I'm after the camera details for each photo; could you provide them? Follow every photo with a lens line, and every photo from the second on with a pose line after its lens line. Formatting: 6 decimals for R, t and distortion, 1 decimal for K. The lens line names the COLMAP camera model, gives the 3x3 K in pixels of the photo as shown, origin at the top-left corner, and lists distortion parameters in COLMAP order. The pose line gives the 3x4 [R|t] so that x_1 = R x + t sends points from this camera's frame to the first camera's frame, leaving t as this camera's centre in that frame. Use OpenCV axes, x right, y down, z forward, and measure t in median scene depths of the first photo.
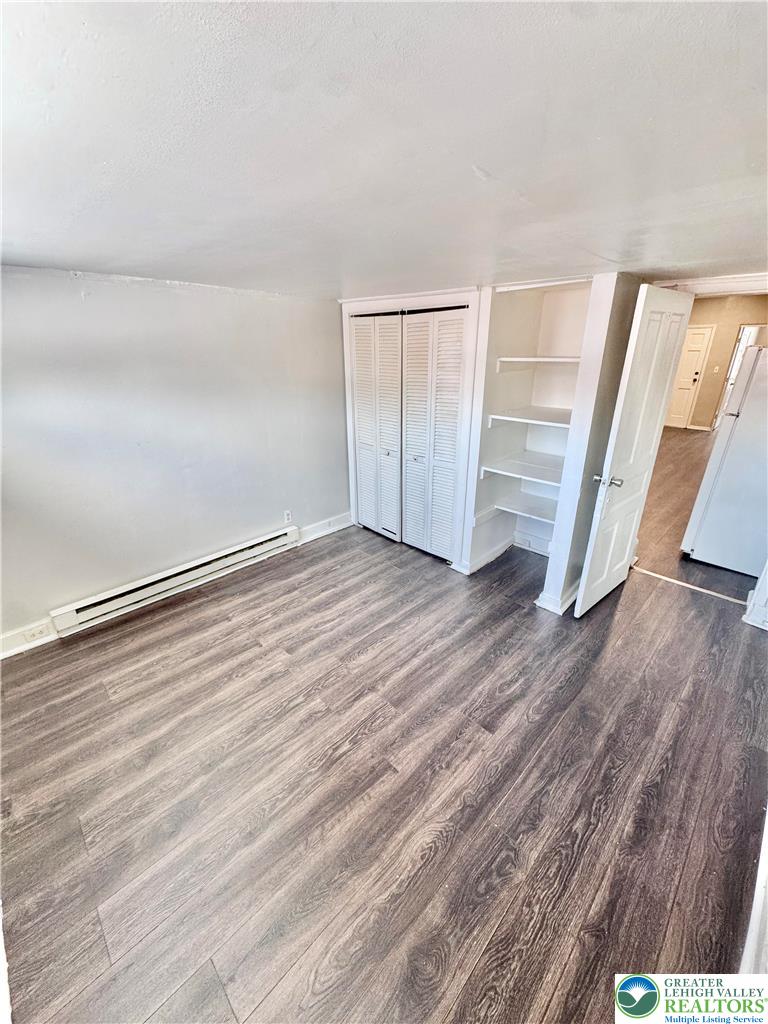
lens RADIAL K [[408.5, 0, 384.0], [0, 408.5, 512.6], [0, 0, 1]] dist [0.001905, 0.000136]
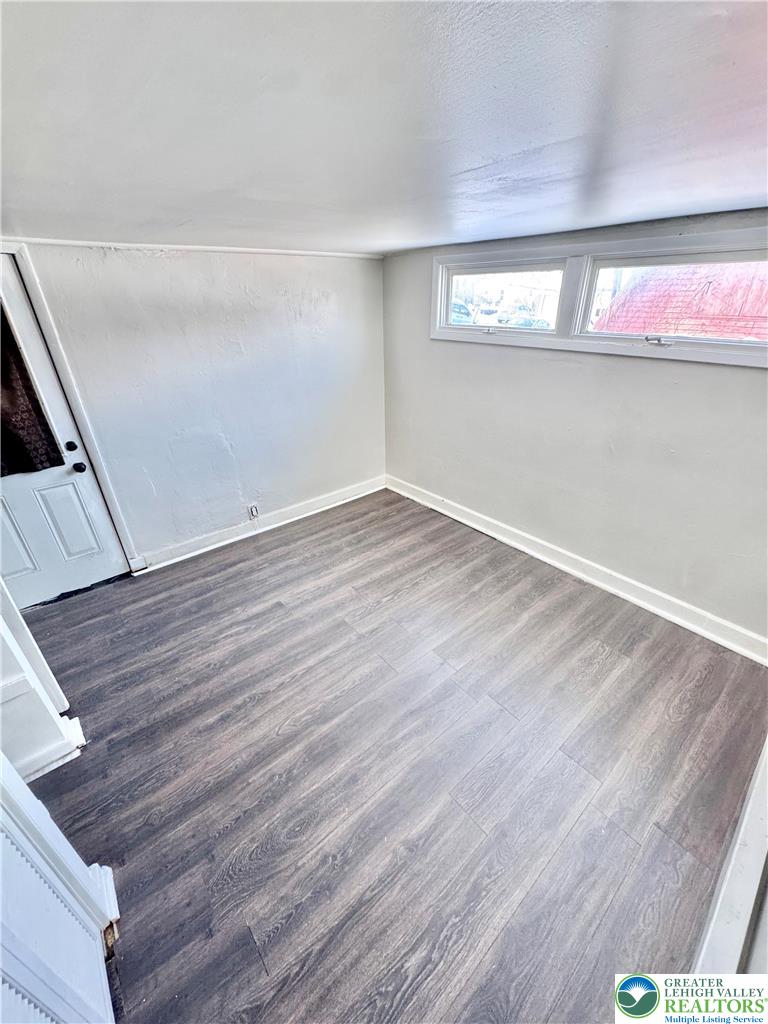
lens RADIAL K [[408.5, 0, 385.5], [0, 408.5, 511.3], [0, 0, 1]] dist [0.001905, 0.000136]
pose [[-0.996961, -0.023386, 0.074313, -0.175434], [0.041737, 0.645114, 0.762946, -0.643442], [-0.065782, 0.763729, -0.642177, 1.506905]]
